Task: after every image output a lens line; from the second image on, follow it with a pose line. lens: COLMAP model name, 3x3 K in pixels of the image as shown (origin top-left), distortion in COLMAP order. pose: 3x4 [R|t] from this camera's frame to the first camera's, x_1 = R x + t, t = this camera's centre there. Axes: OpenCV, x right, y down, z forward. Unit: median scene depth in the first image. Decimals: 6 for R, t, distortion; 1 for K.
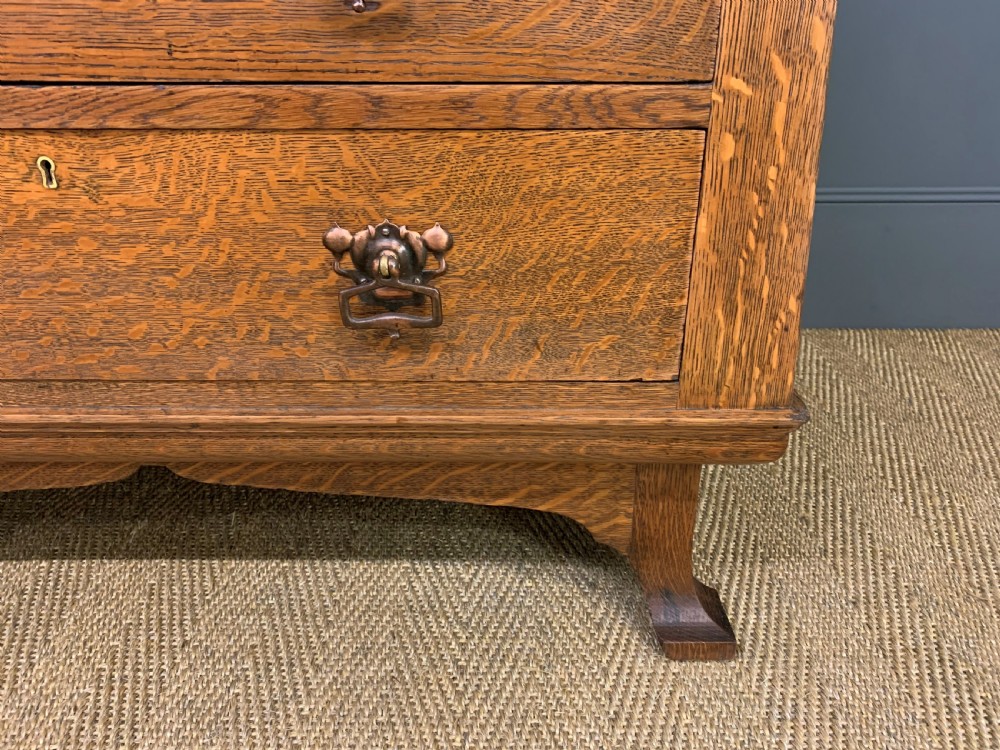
lens RADIAL K [[782.8, 0, 497.9], [0, 782.8, 373.4], [0, 0, 1]] dist [0.000712, -0.003505]
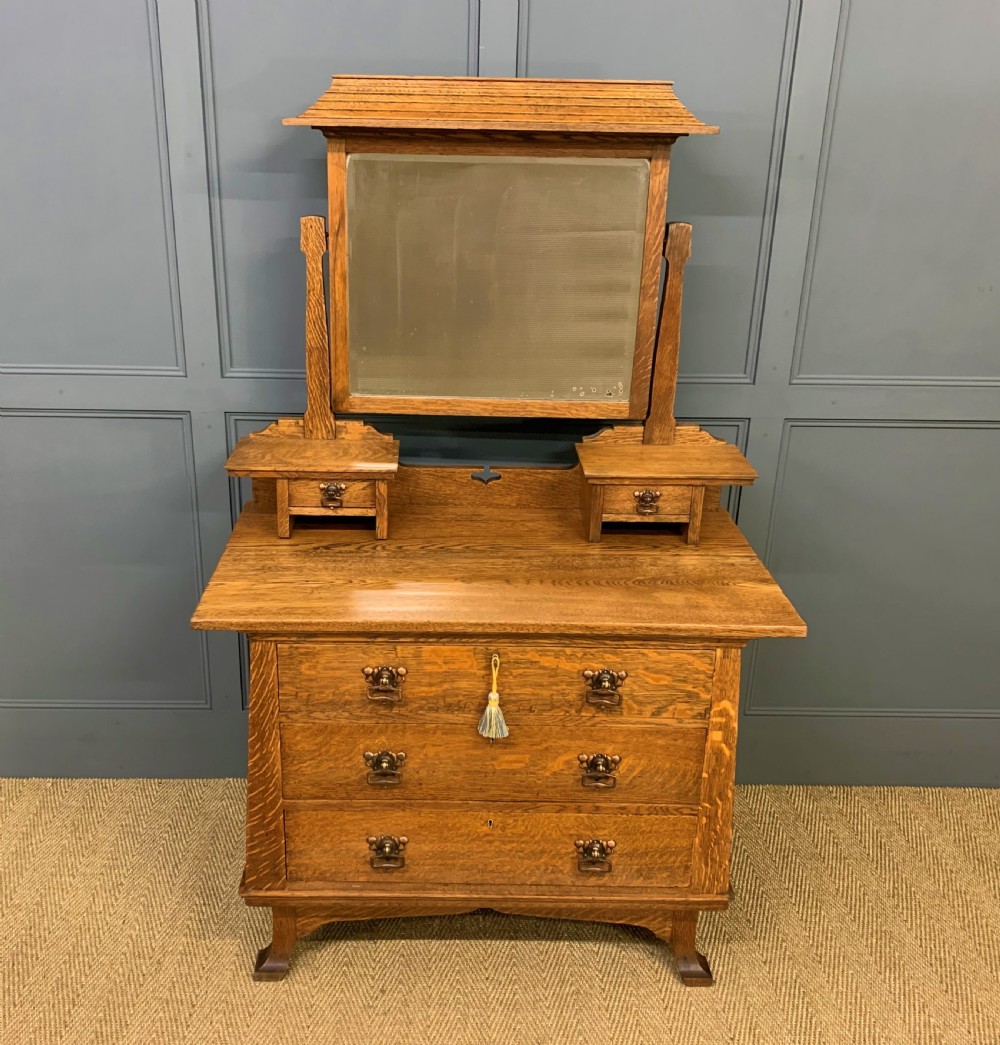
lens RADIAL K [[1101.4, 0, 442.8], [0, 1101.4, 535.6], [0, 0, 1]] dist [0.156680, -0.393649]
pose [[0.999861, 0.009191, 0.013921, -0.639455], [-0.008388, 0.998356, -0.056698, -0.887216], [-0.014419, 0.056574, 0.998294, -2.714982]]
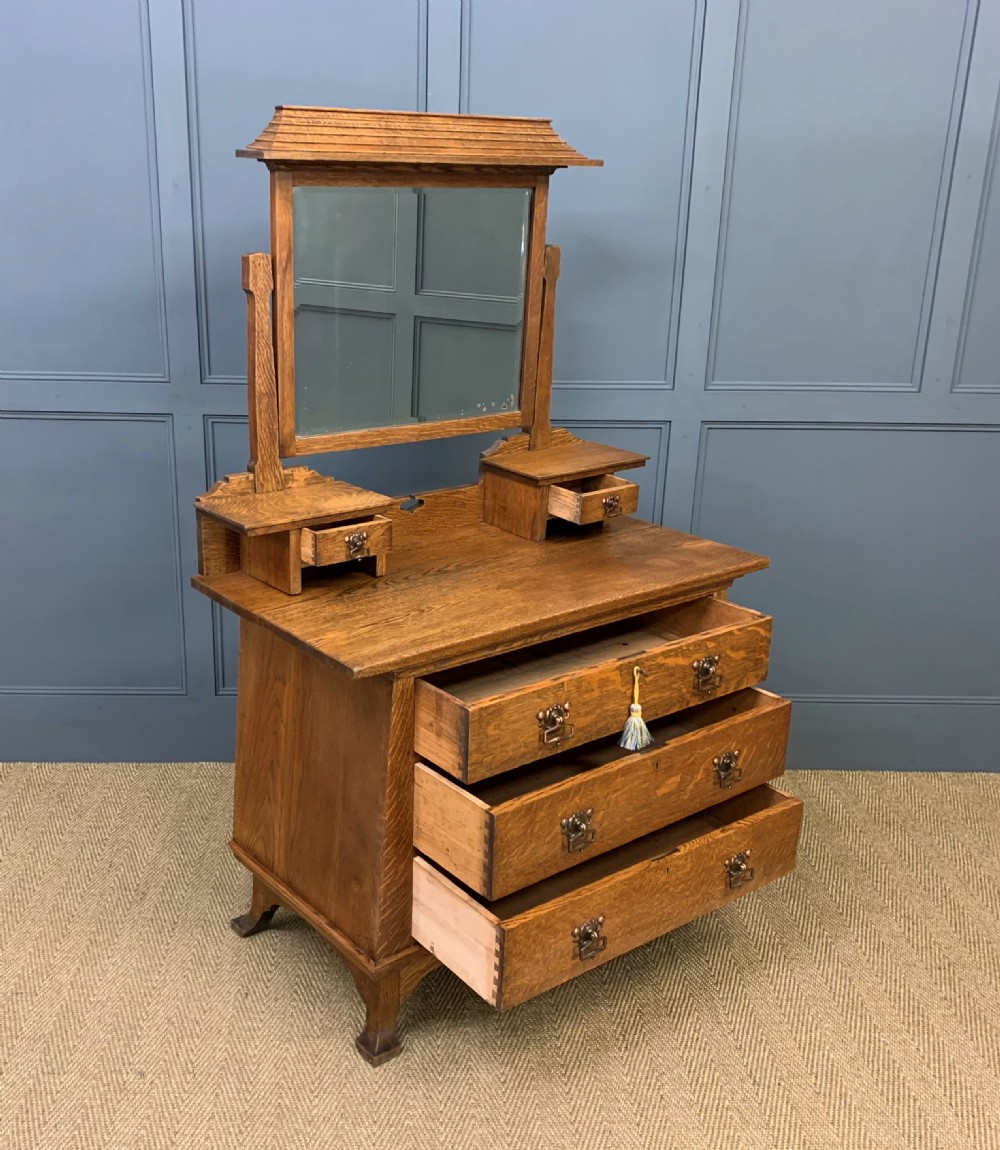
lens RADIAL K [[1243.8, 0, 429.4], [0, 1243.8, 589.0], [0, 0, 1]] dist [0.203152, -0.756514]
pose [[0.788859, -0.185086, 0.586041, -3.044913], [0.245178, 0.969182, -0.023938, -0.906728], [-0.563550, 0.162568, 0.809927, -2.410042]]
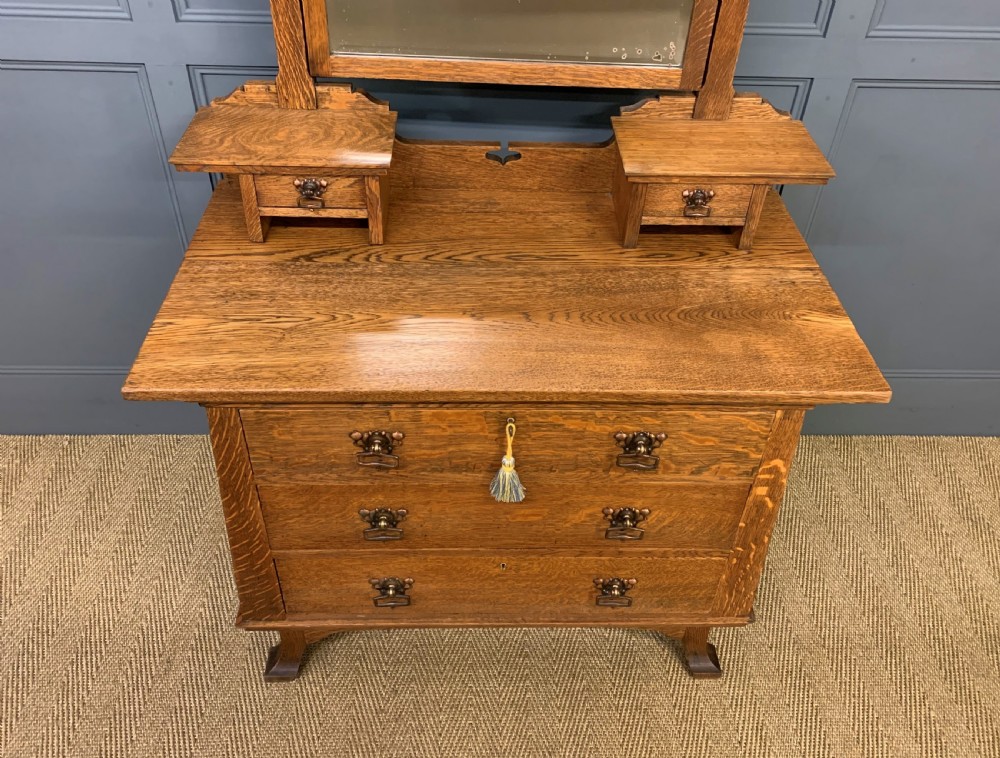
lens RADIAL K [[830.4, 0, 503.0], [0, 830.4, 351.9], [0, 0, 1]] dist [0.104145, -0.227267]
pose [[0.998761, 0.002143, 0.049718, -0.556182], [-0.014610, 0.967674, 0.251781, -1.379216], [-0.047571, -0.252195, 0.966506, -1.375681]]
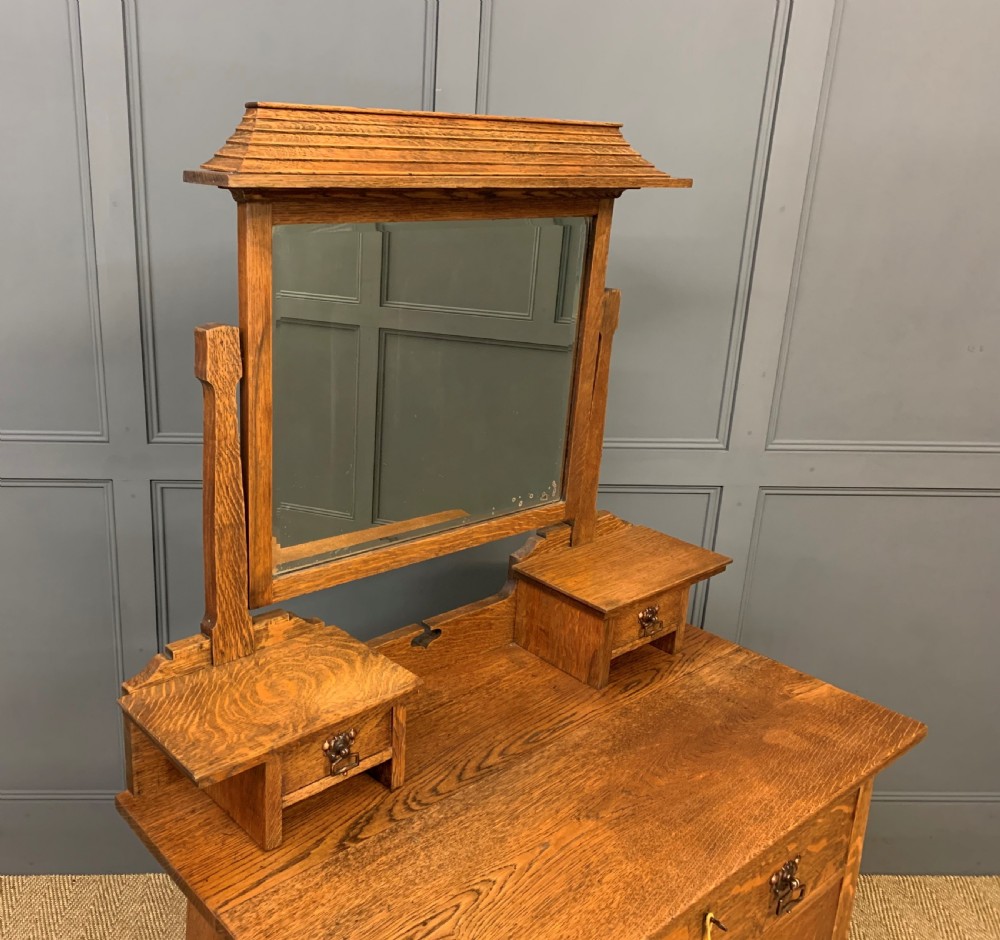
lens RADIAL K [[970.2, 0, 370.1], [0, 970.2, 459.4], [0, 0, 1]] dist [0.156723, -0.425058]
pose [[0.776987, -0.172943, 0.605295, -2.016173], [0.247701, 0.967951, -0.041401, -1.702318], [-0.578736, 0.182101, 0.794924, -0.857956]]
